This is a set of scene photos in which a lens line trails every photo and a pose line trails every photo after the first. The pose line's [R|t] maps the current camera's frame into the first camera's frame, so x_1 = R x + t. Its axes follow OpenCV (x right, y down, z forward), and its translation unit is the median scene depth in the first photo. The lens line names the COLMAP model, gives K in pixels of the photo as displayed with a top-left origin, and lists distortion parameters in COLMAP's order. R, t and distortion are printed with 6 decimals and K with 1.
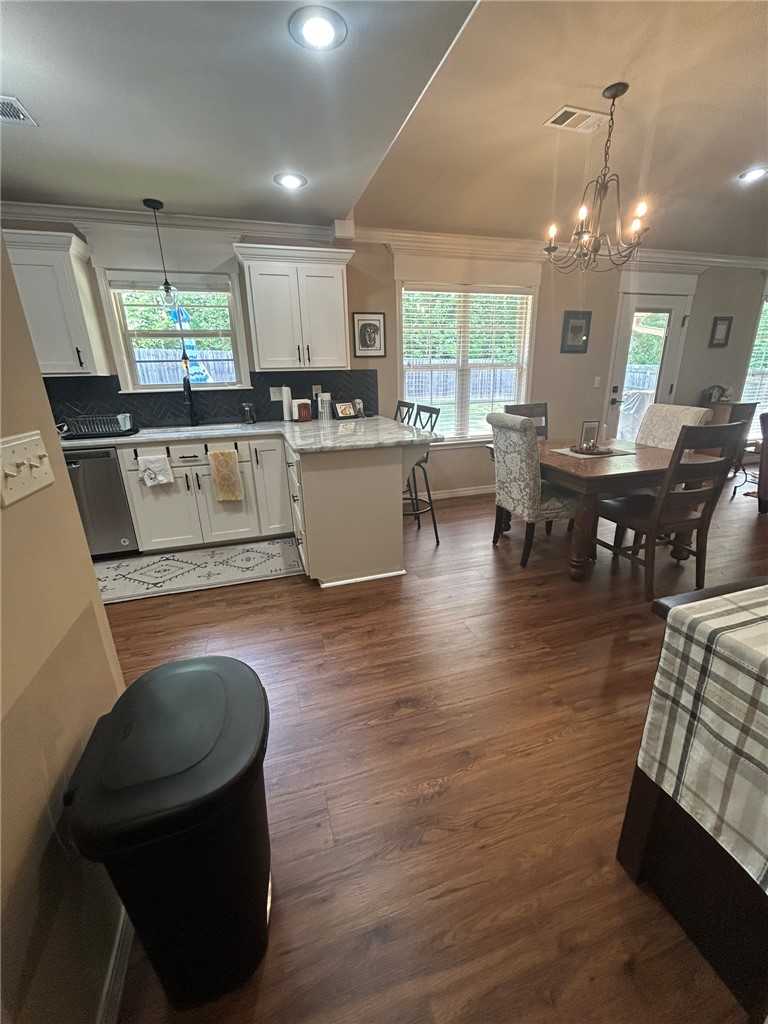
lens RADIAL K [[413.2, 0, 383.9], [0, 413.2, 509.4], [0, 0, 1]] dist [-0.003086, 0.000104]
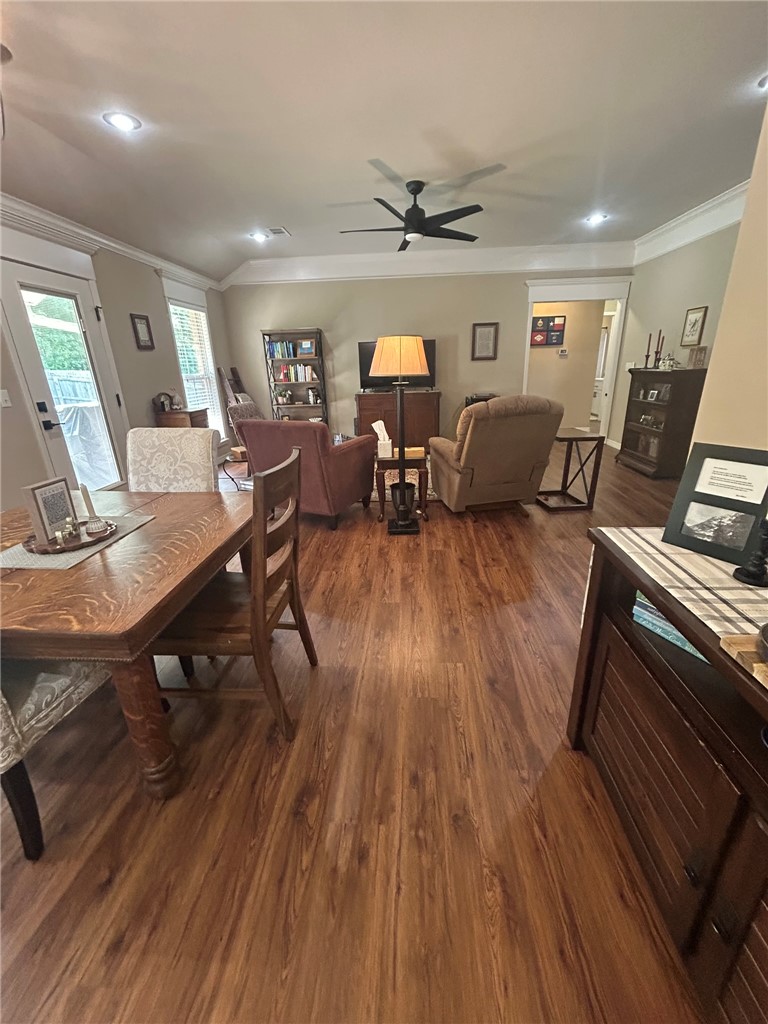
lens RADIAL K [[413.2, 0, 386.6], [0, 413.2, 507.8], [0, 0, 1]] dist [-0.003086, 0.000104]
pose [[0.350203, -0.297457, 0.888188, 0.185995], [0.309918, 0.931624, 0.189807, -0.146912], [-0.883917, 0.208795, 0.418445, 0.417510]]
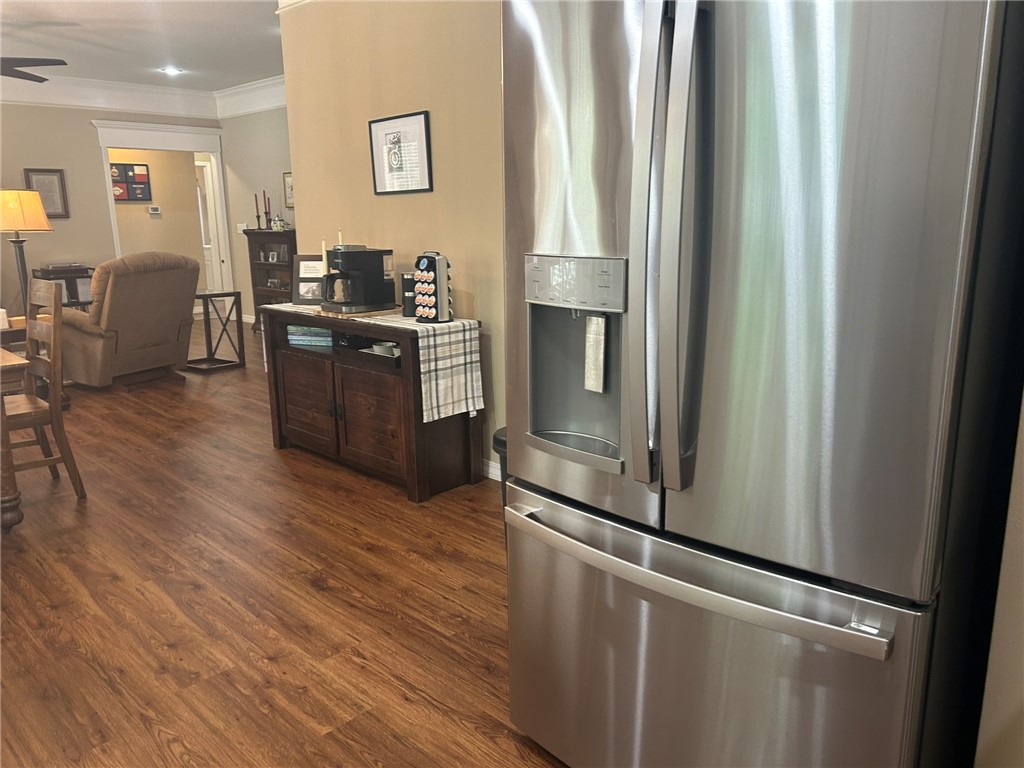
lens RADIAL K [[769.8, 0, 508.1], [0, 769.8, 387.0], [0, 0, 1]] dist [0.050502, -0.056398]
pose [[-0.470277, -0.162821, 0.867369, -0.828680], [0.299315, 0.895153, 0.330322, -0.182419], [-0.830211, 0.414959, -0.372235, 0.619570]]
